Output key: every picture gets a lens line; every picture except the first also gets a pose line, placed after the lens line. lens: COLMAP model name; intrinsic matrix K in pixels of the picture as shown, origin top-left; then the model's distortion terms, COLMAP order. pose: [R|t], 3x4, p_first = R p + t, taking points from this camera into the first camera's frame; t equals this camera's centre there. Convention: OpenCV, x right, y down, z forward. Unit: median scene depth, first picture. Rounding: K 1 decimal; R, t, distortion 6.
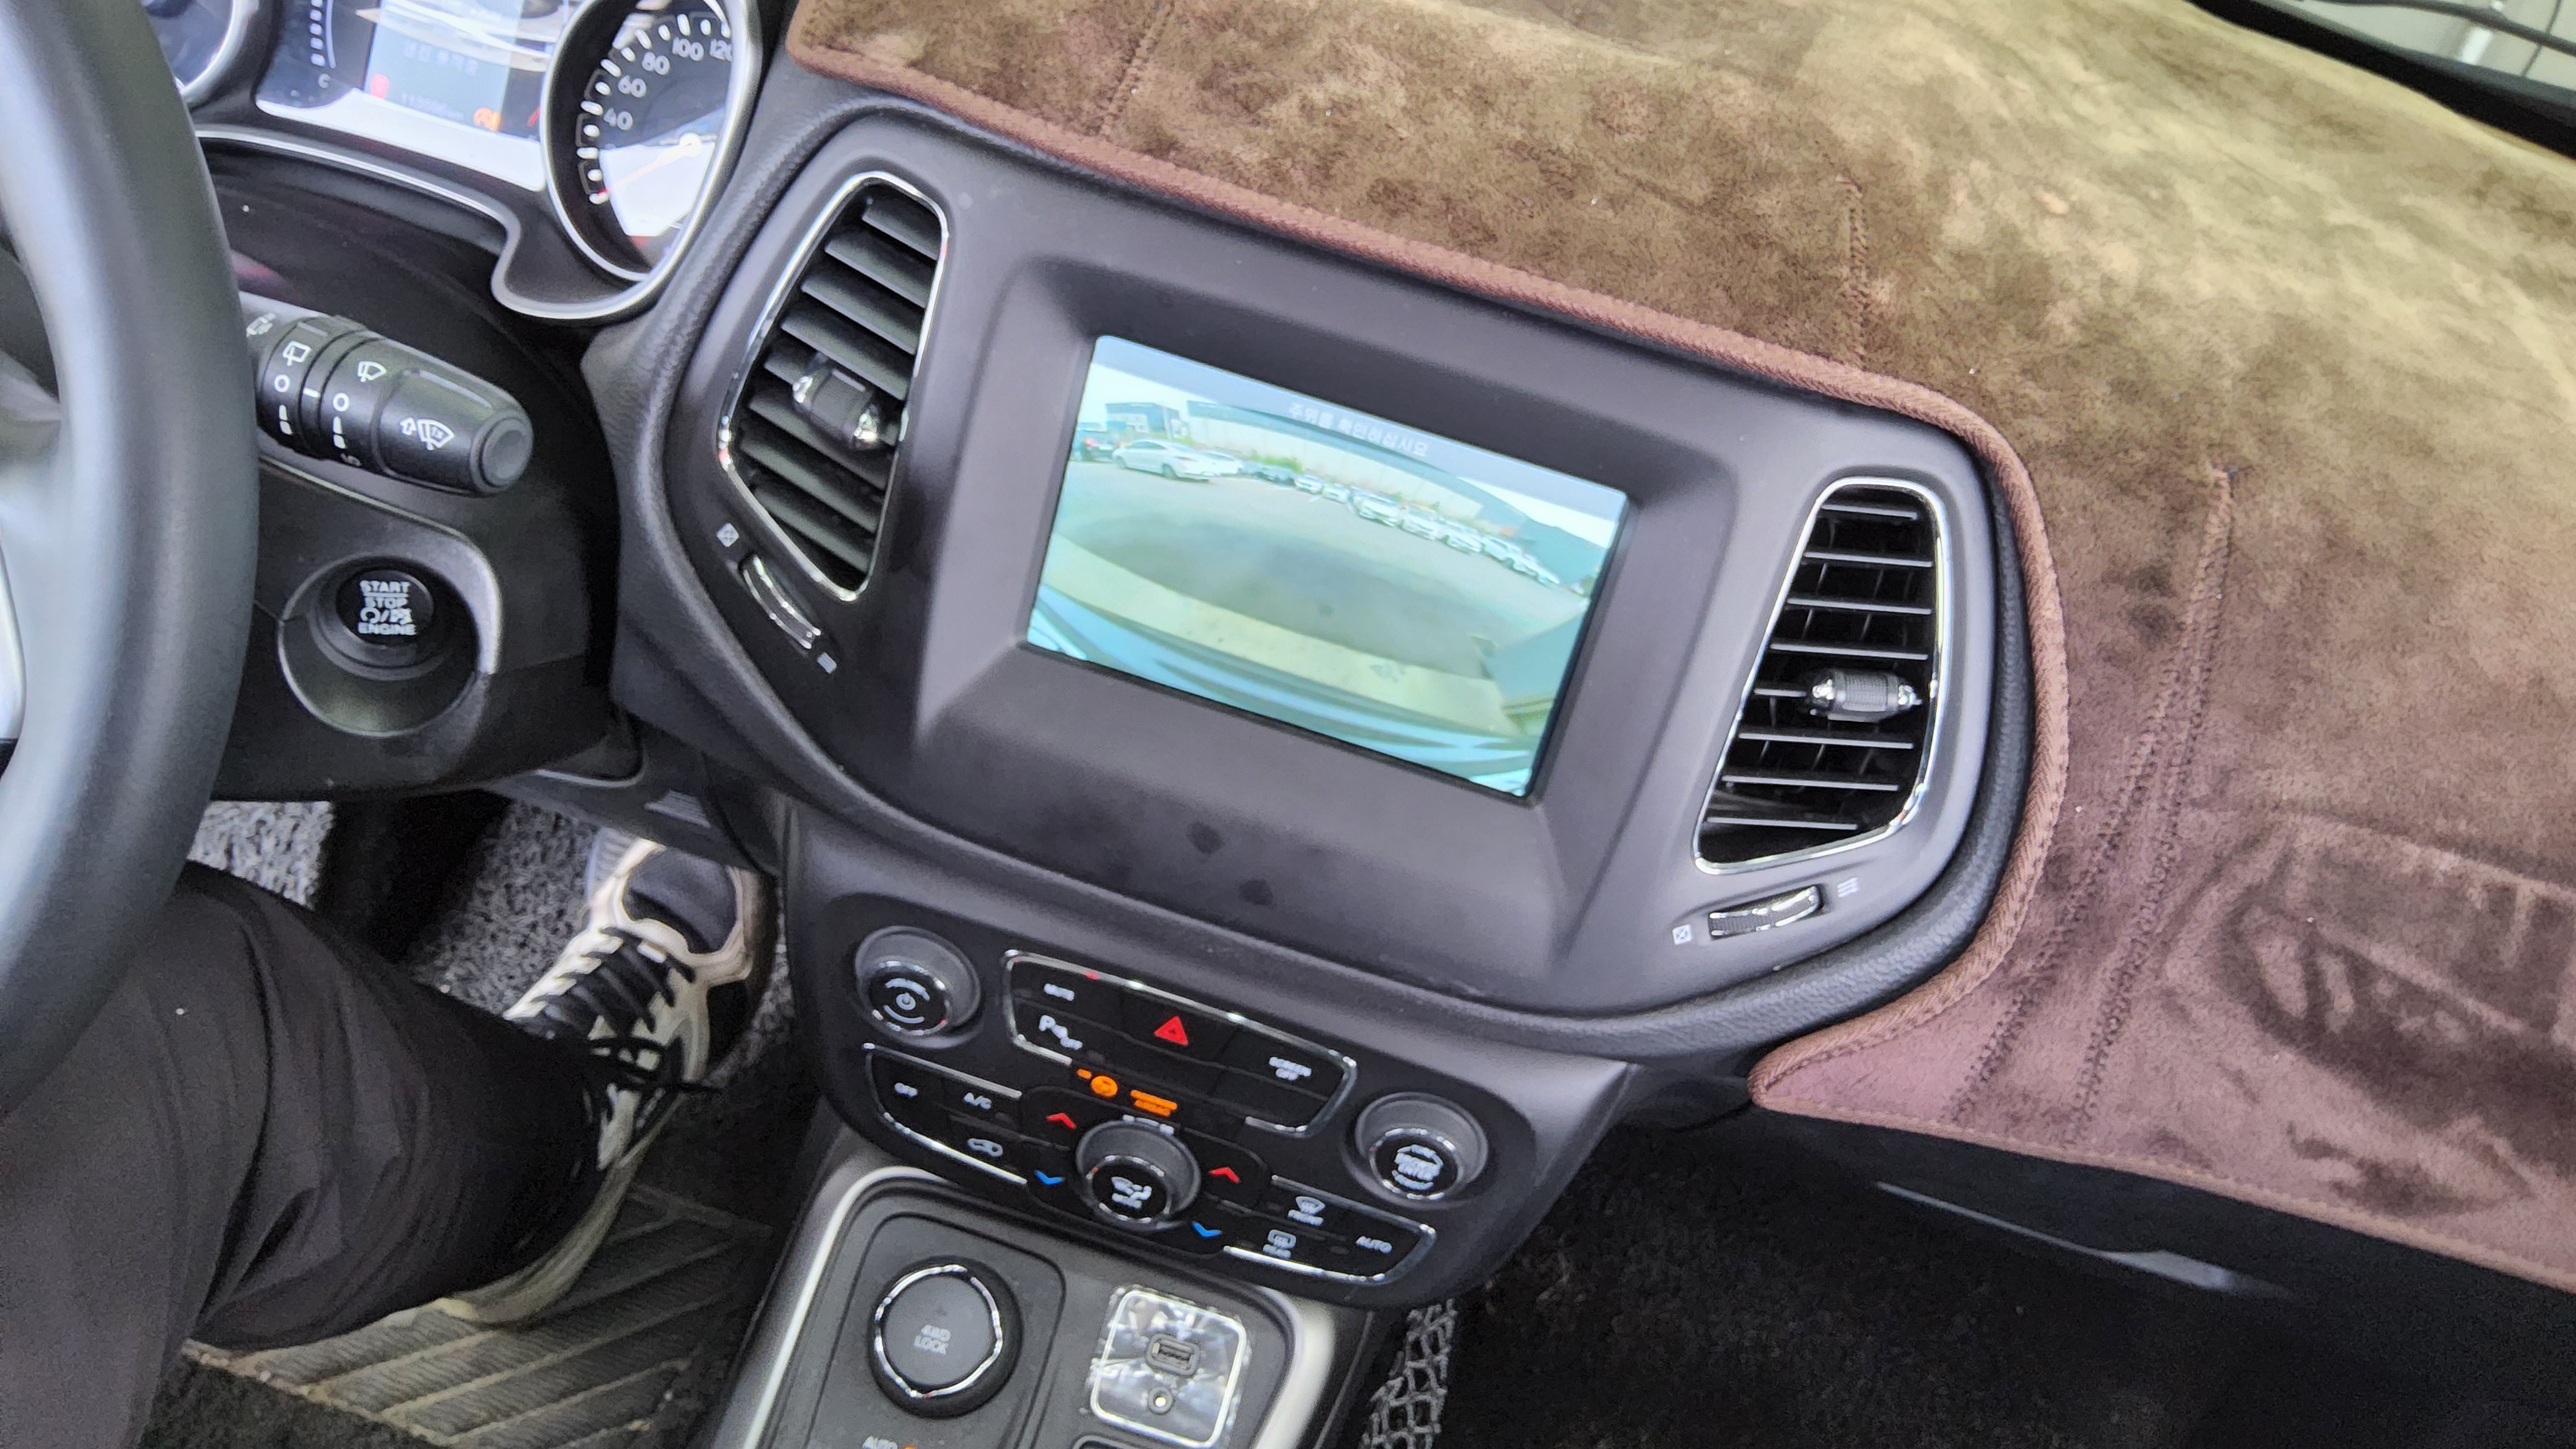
lens RADIAL K [[1987.6, 0, 1287.9], [0, 1987.6, 741.9], [0, 0, 1]] dist [0.051466, -0.120793]
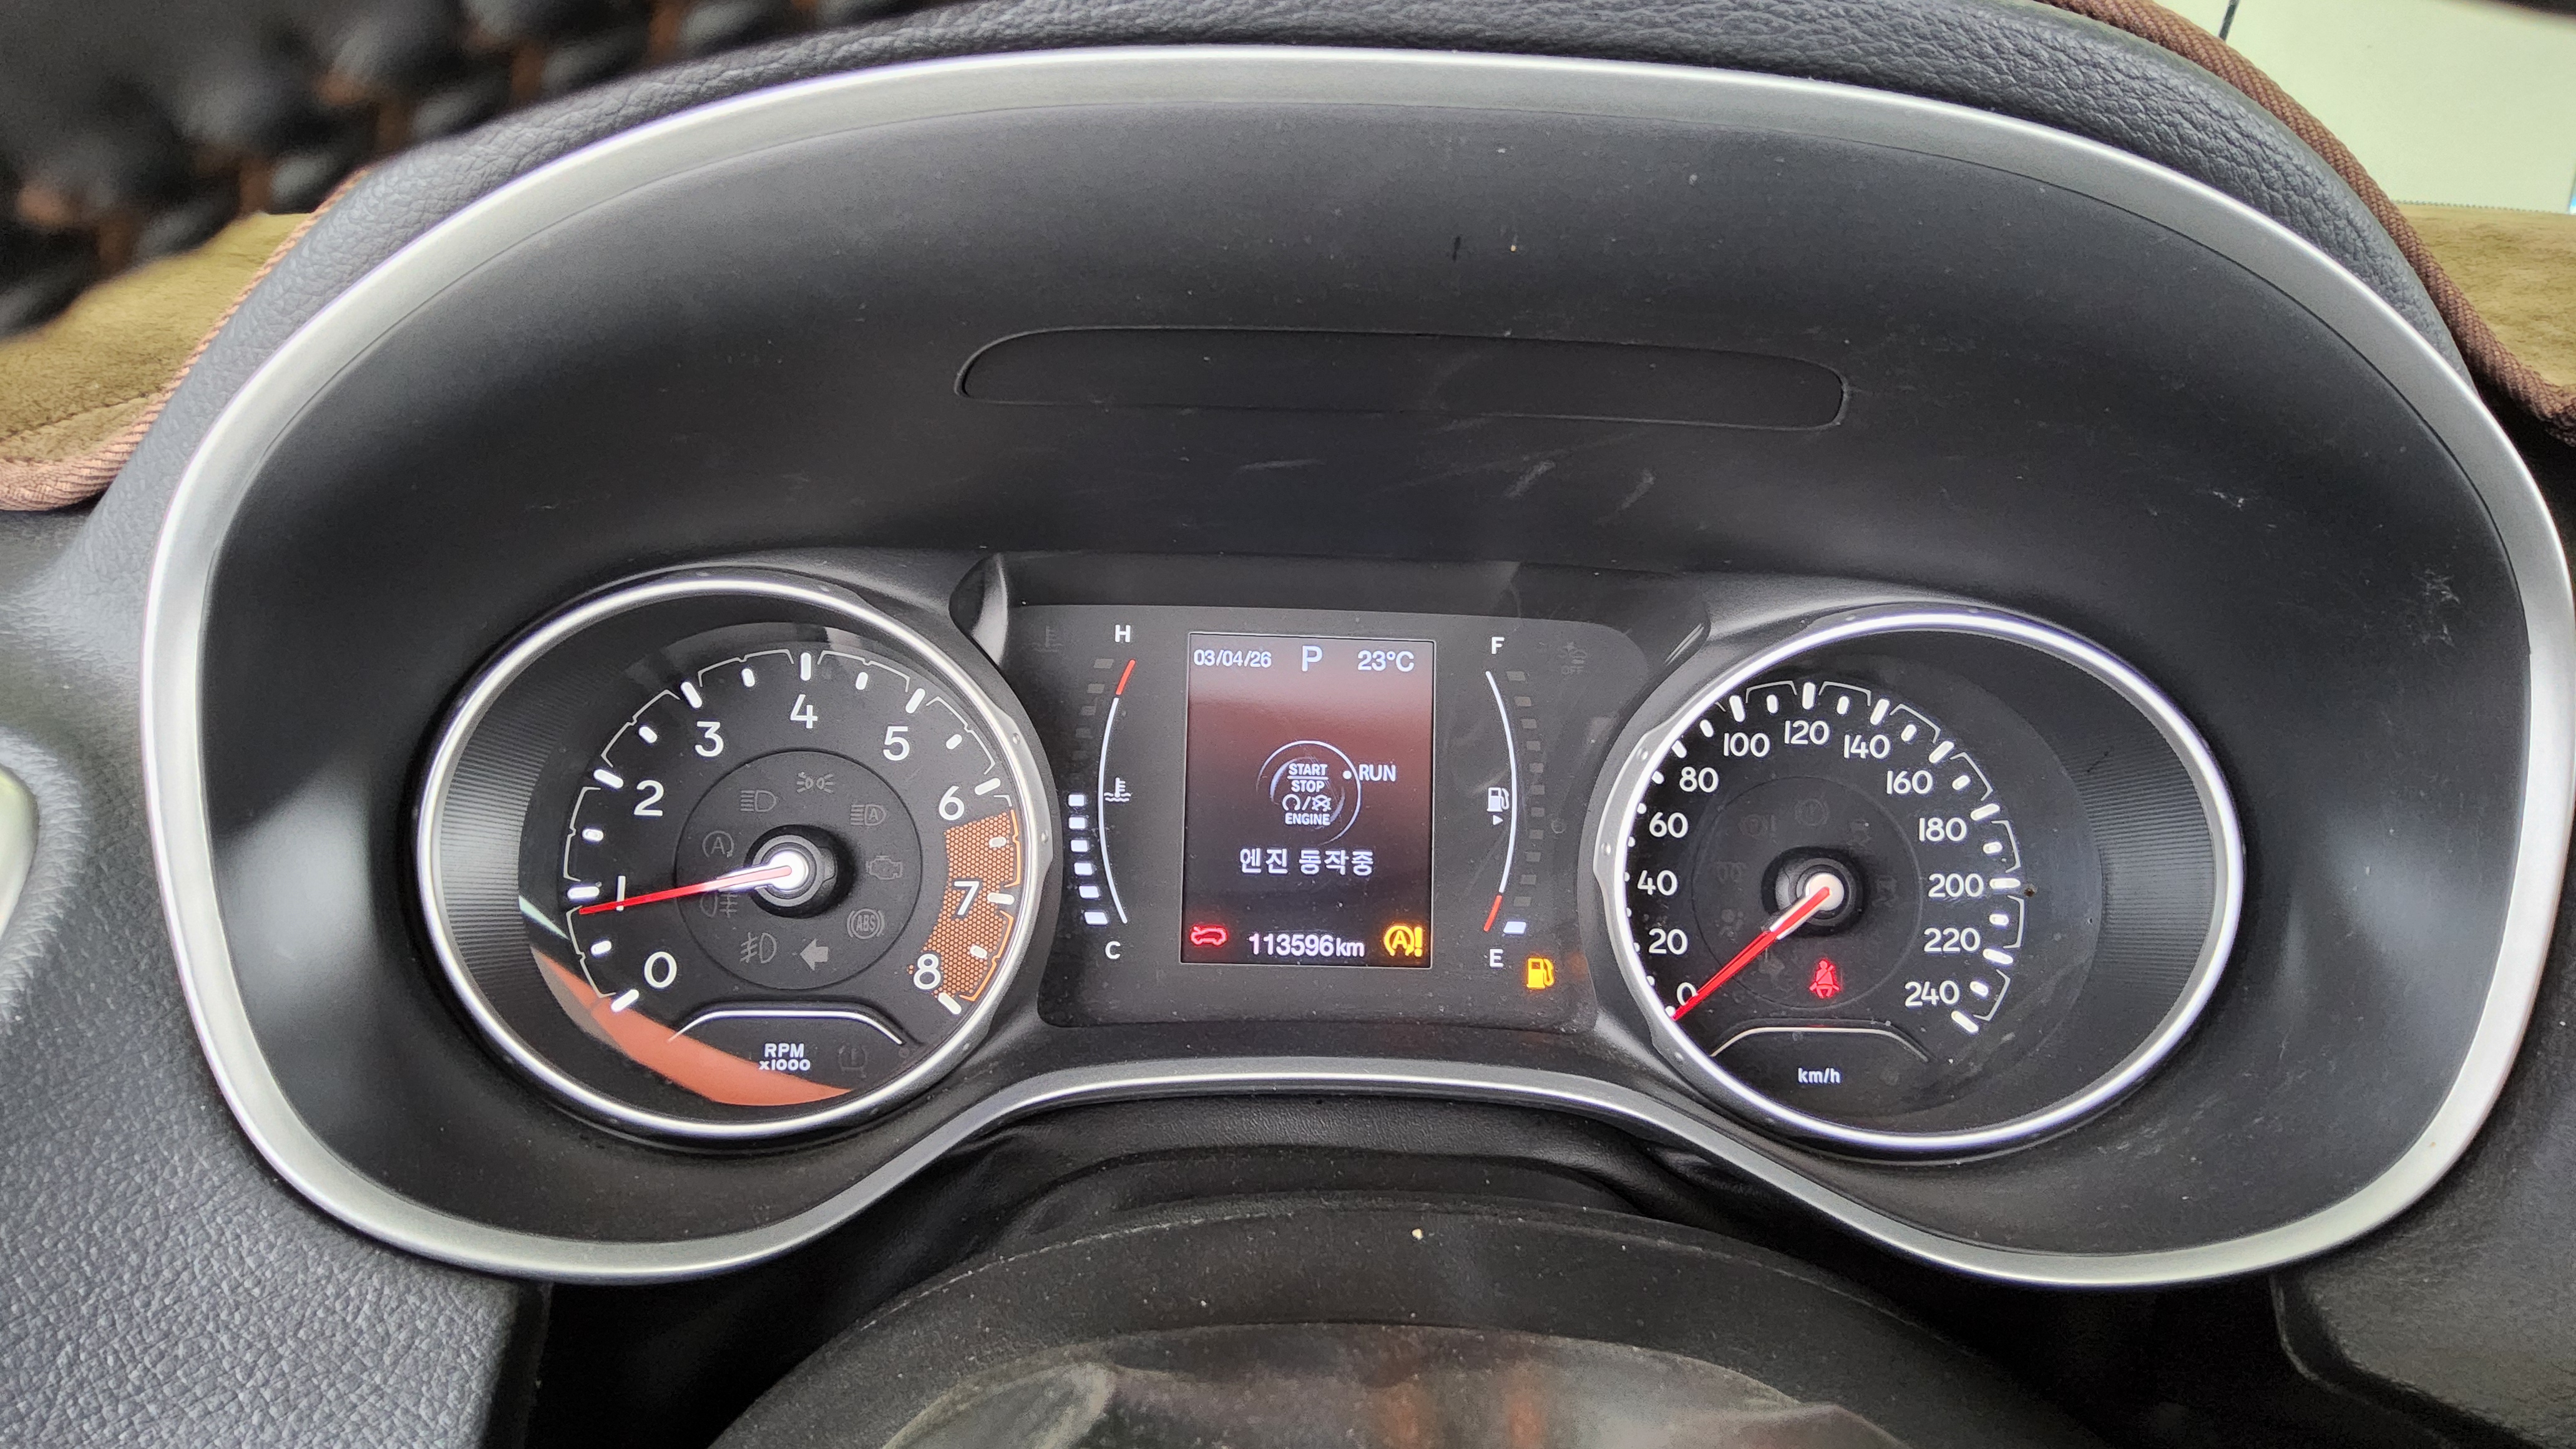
lens RADIAL K [[1987.6, 0, 1287.9], [0, 1987.6, 741.9], [0, 0, 1]] dist [0.051466, -0.120793]
pose [[0.943919, -0.242055, 0.224557, -0.722940], [0.295157, 0.923422, -0.245306, -0.303936], [-0.147983, 0.297829, 0.943080, 0.561998]]
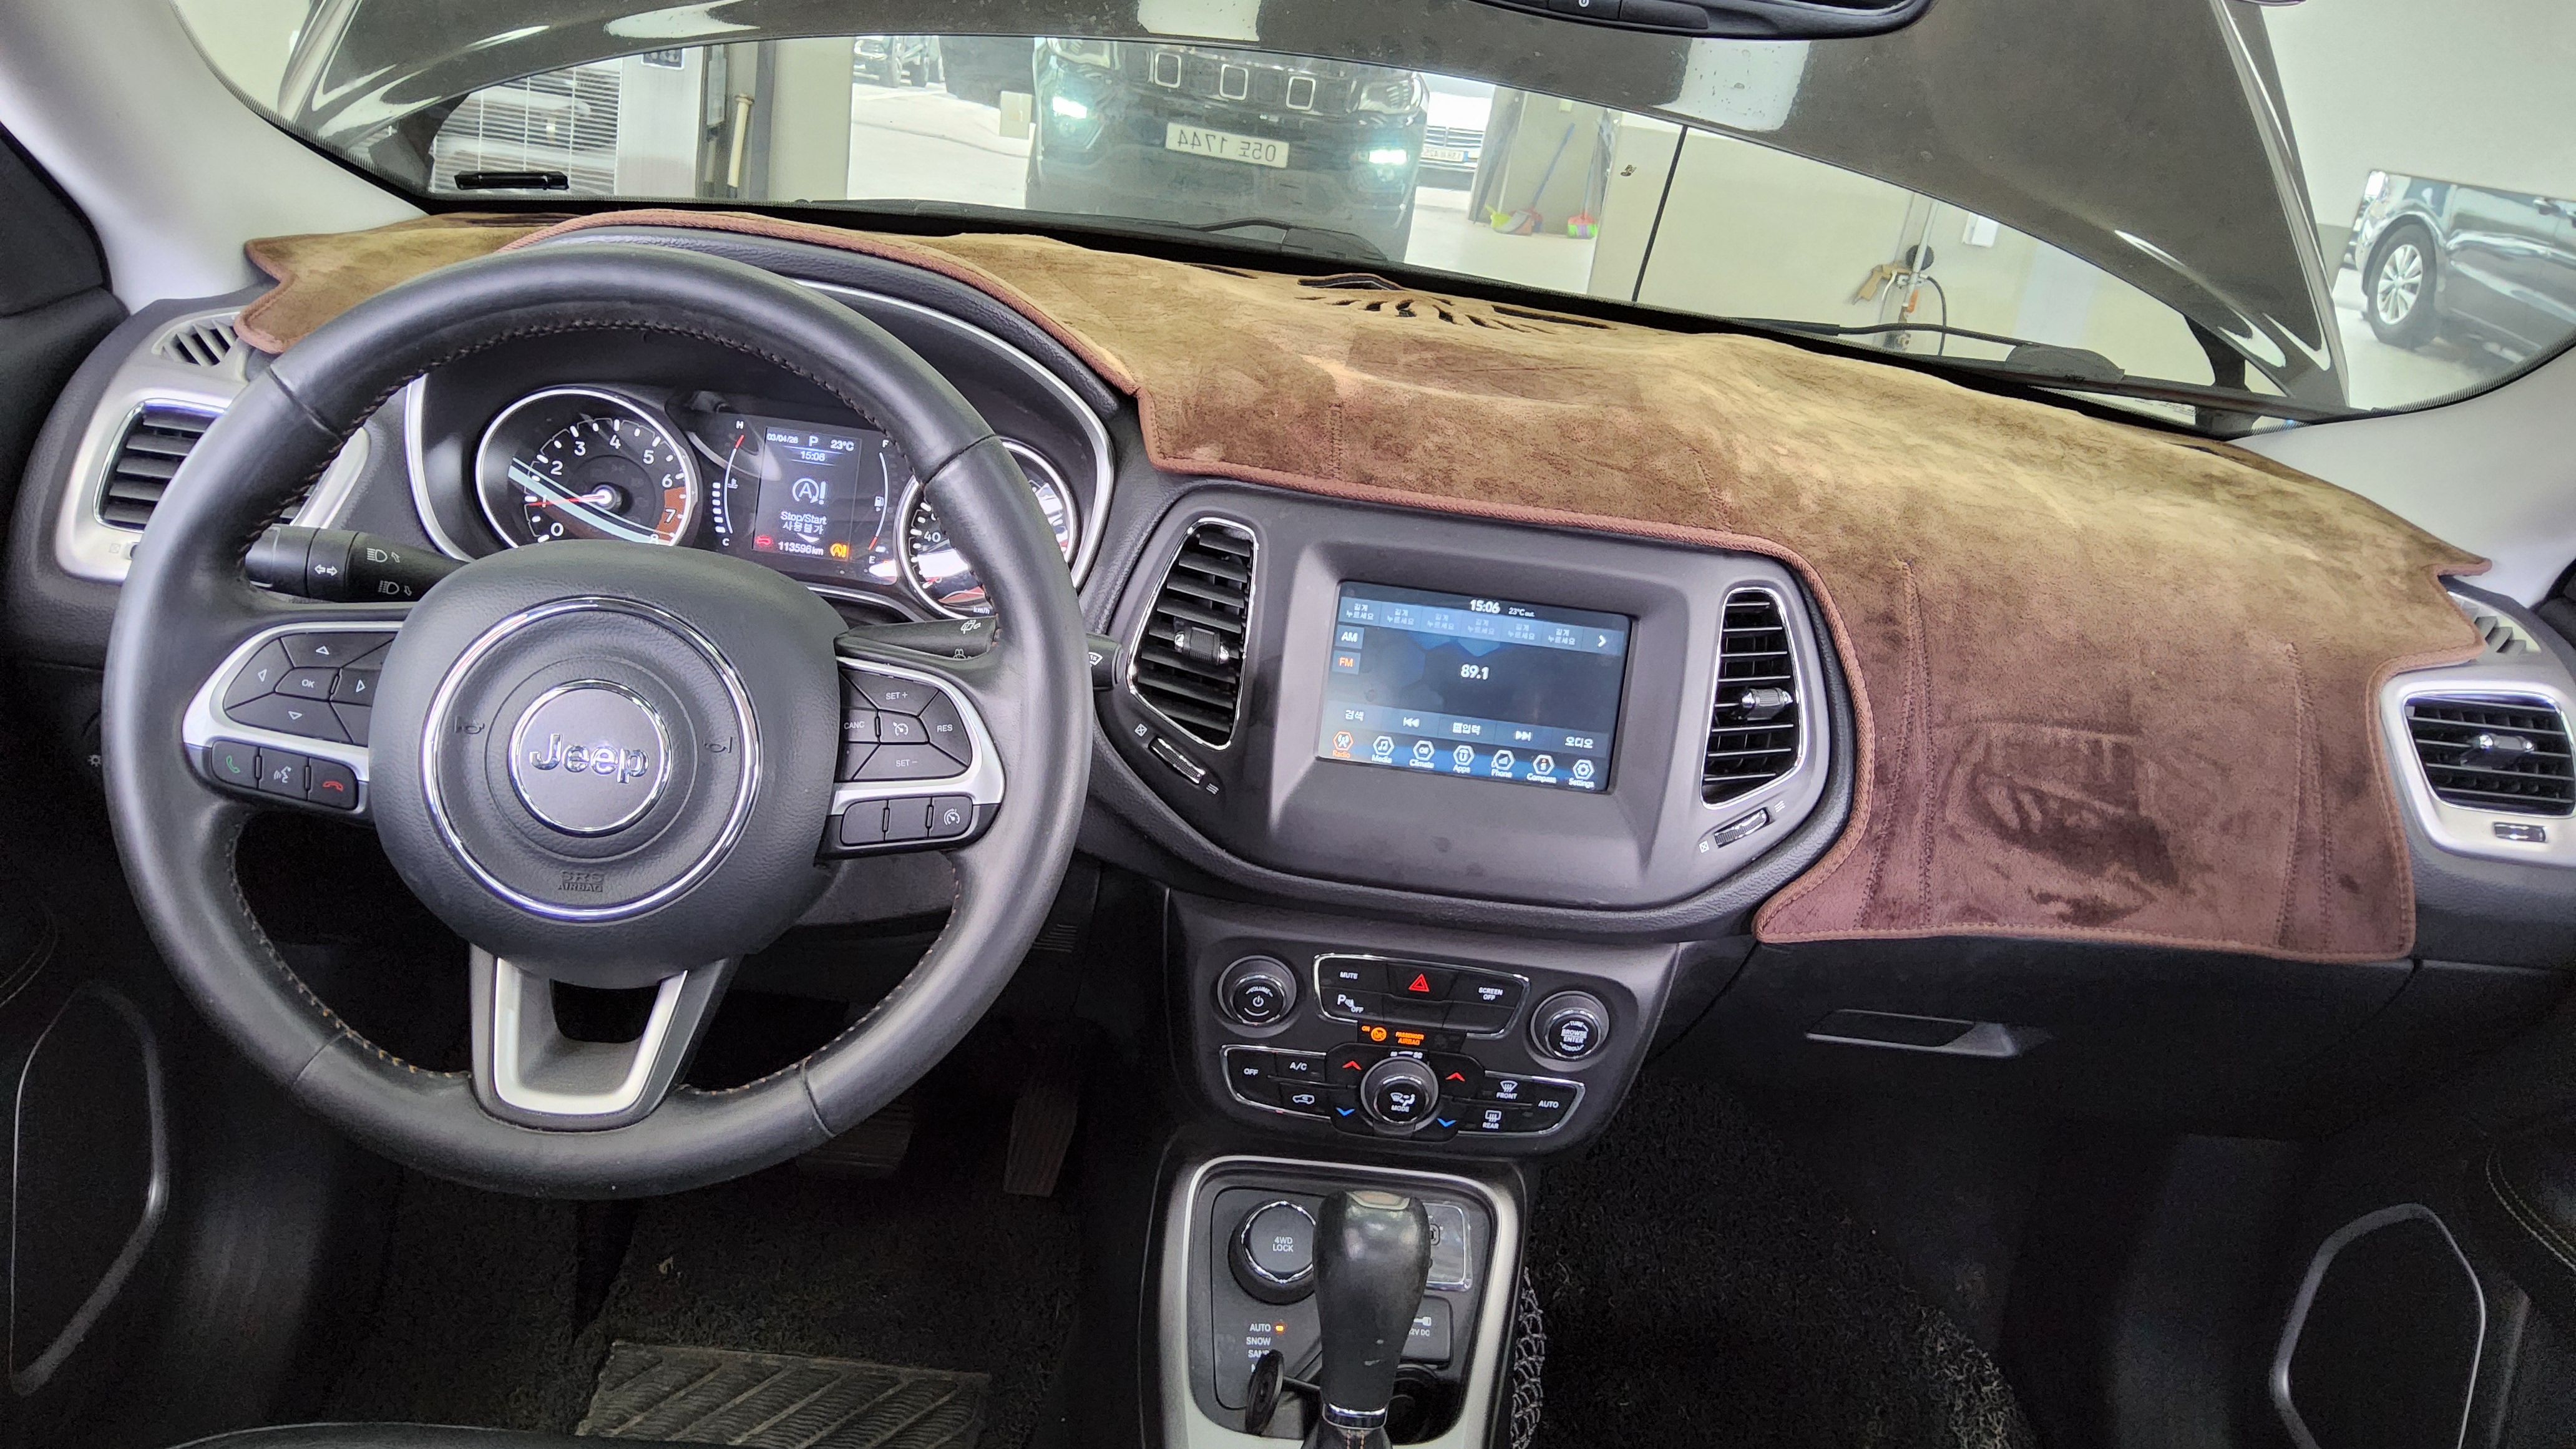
lens RADIAL K [[1987.6, 0, 1287.9], [0, 1987.6, 741.9], [0, 0, 1]] dist [0.051466, -0.120793]
pose [[0.964826, -0.169554, 0.200906, -0.523063], [0.207001, 0.961072, -0.183004, 0.260107], [-0.162056, 0.218155, 0.962365, -0.722329]]
